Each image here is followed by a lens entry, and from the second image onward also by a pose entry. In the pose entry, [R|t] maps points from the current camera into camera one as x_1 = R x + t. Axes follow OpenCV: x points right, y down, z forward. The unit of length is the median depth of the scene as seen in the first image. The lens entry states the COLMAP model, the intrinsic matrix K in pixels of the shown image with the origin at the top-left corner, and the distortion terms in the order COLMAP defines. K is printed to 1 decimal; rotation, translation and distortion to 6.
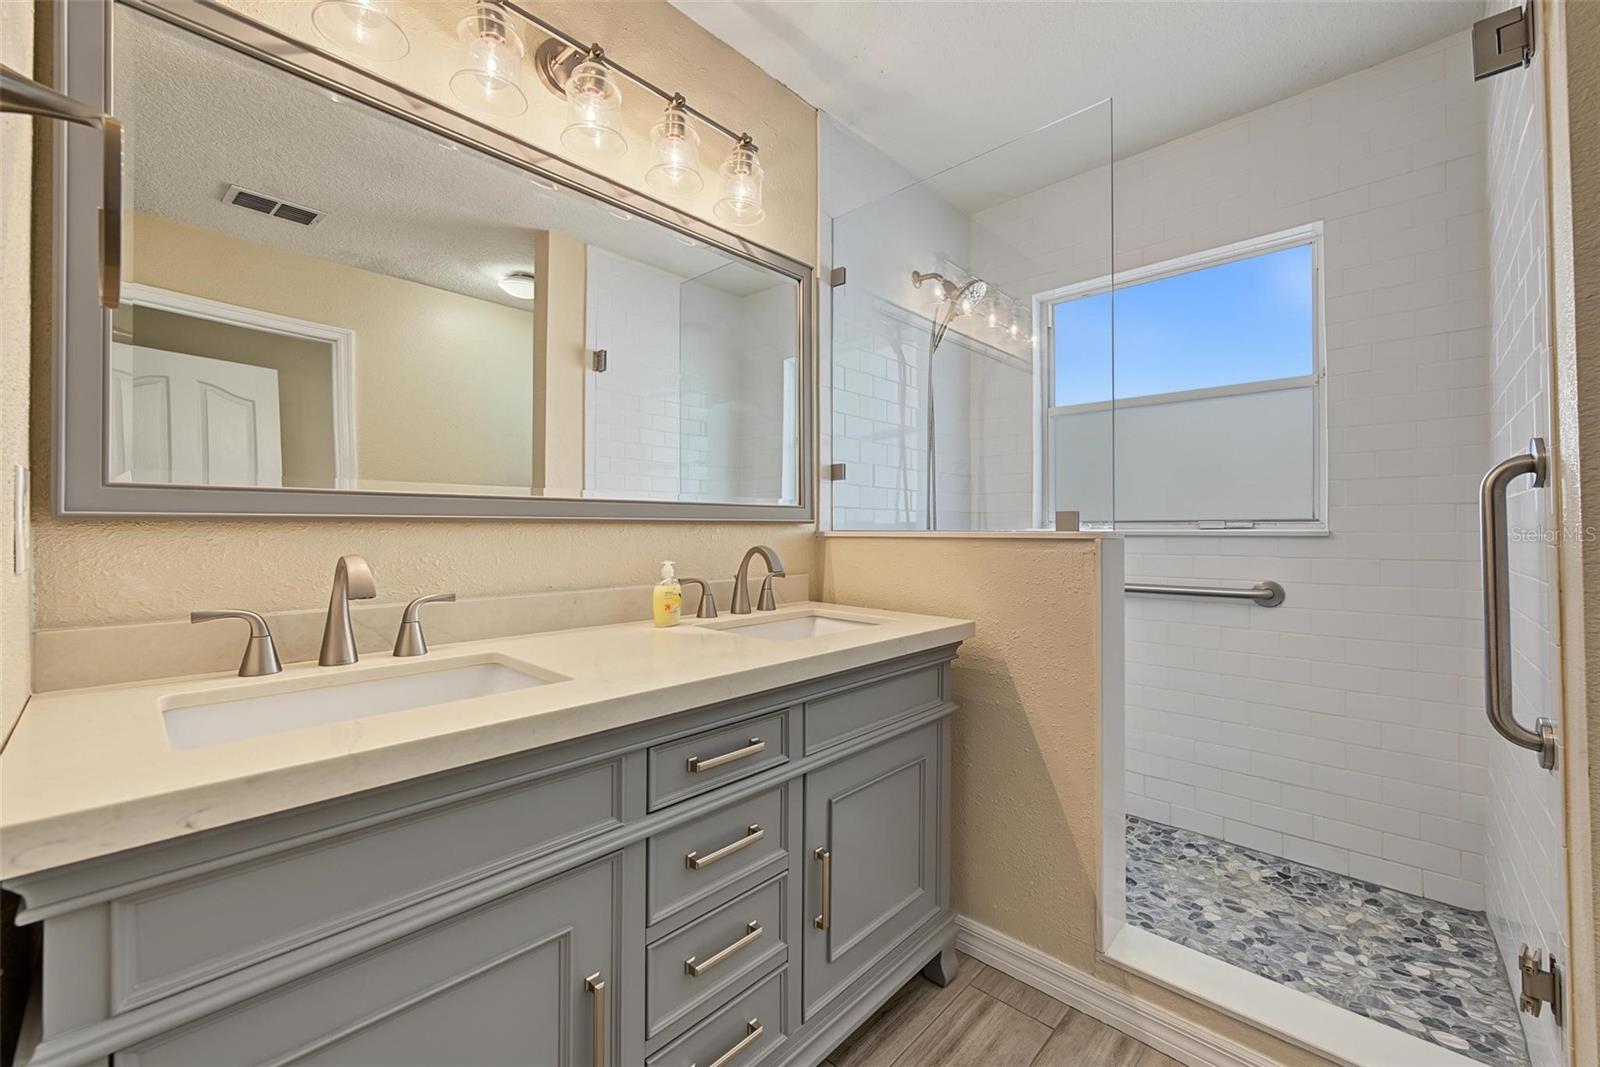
lens RADIAL K [[640.2, 0, 791.7], [0, 640.2, 529.8], [0, 0, 1]] dist [-0.000518, 0.000060]
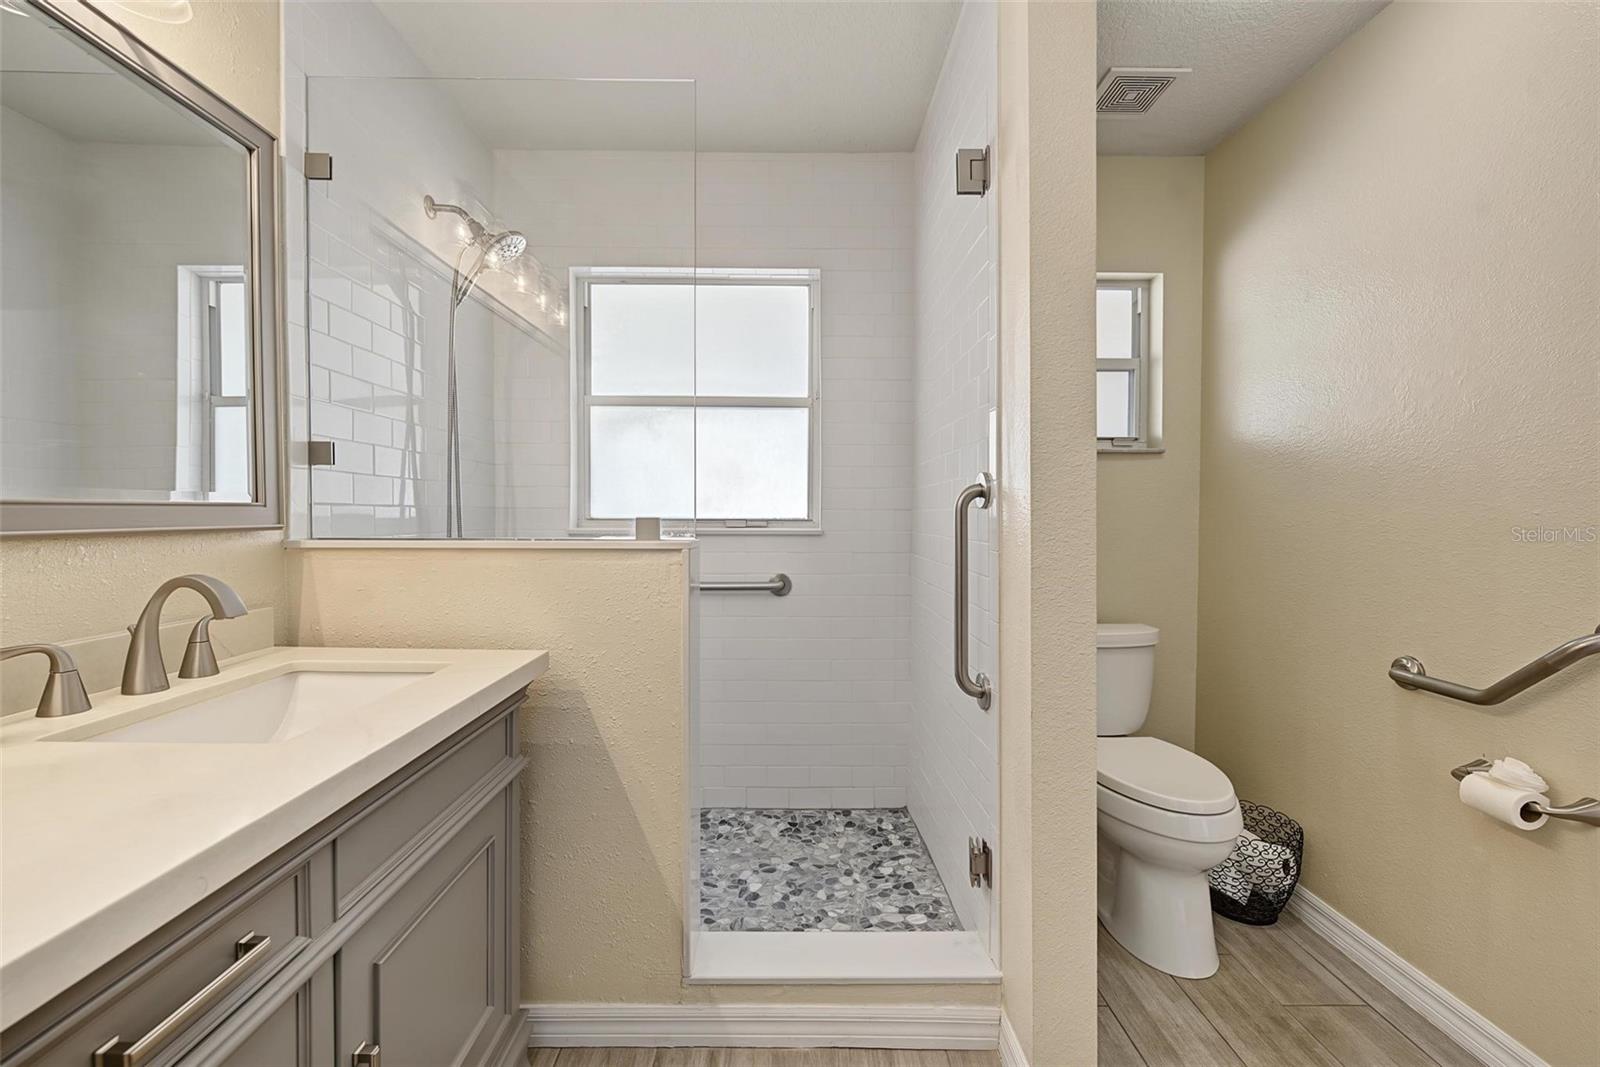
lens RADIAL K [[660.6, 0, 800.0], [0, 660.6, 533.5], [0, 0, 1]] dist [0.000188, -0.003943]
pose [[0.715623, -0.016902, 0.698282, -0.066238], [-0.003768, 0.999599, 0.028056, -0.030371], [-0.698477, -0.022709, 0.715273, 0.154376]]
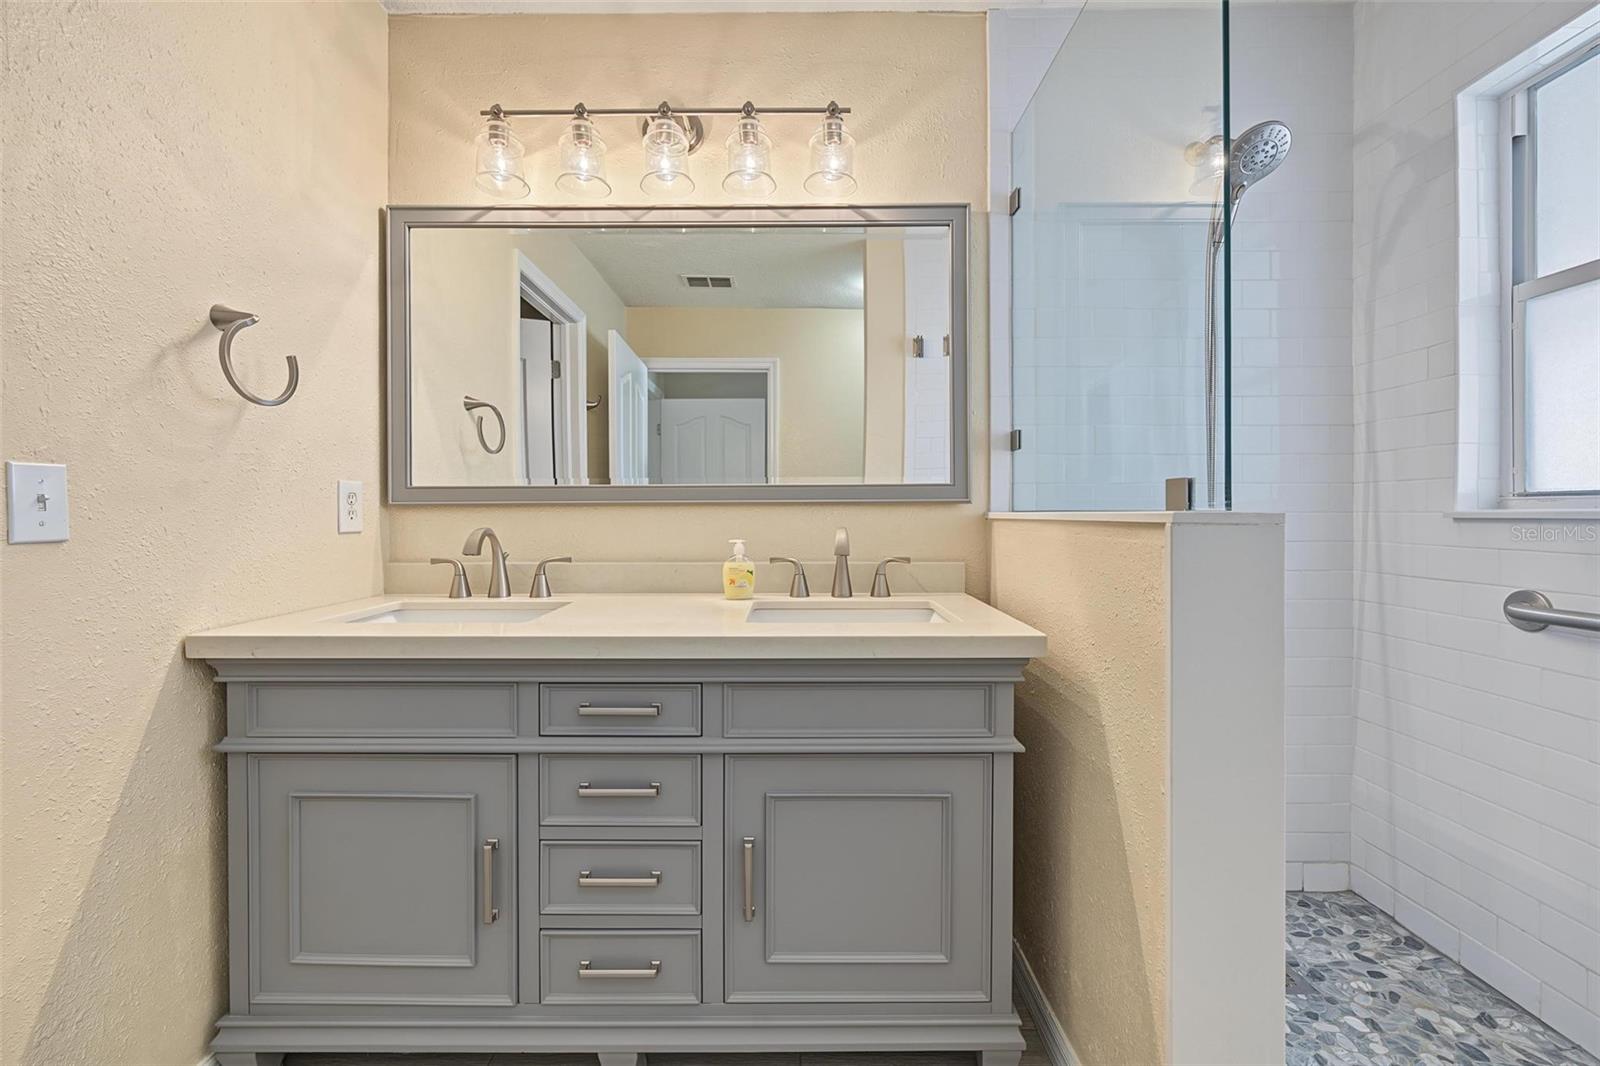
lens RADIAL K [[648.6, 0, 799.8], [0, 648.6, 518.3], [0, 0, 1]] dist [0.000027, 0.000013]
pose [[0.689951, 0.003053, -0.723850, 0.564601], [0.001707, 0.999981, 0.005844, 0.005210], [0.723854, -0.005267, 0.689933, 0.264015]]
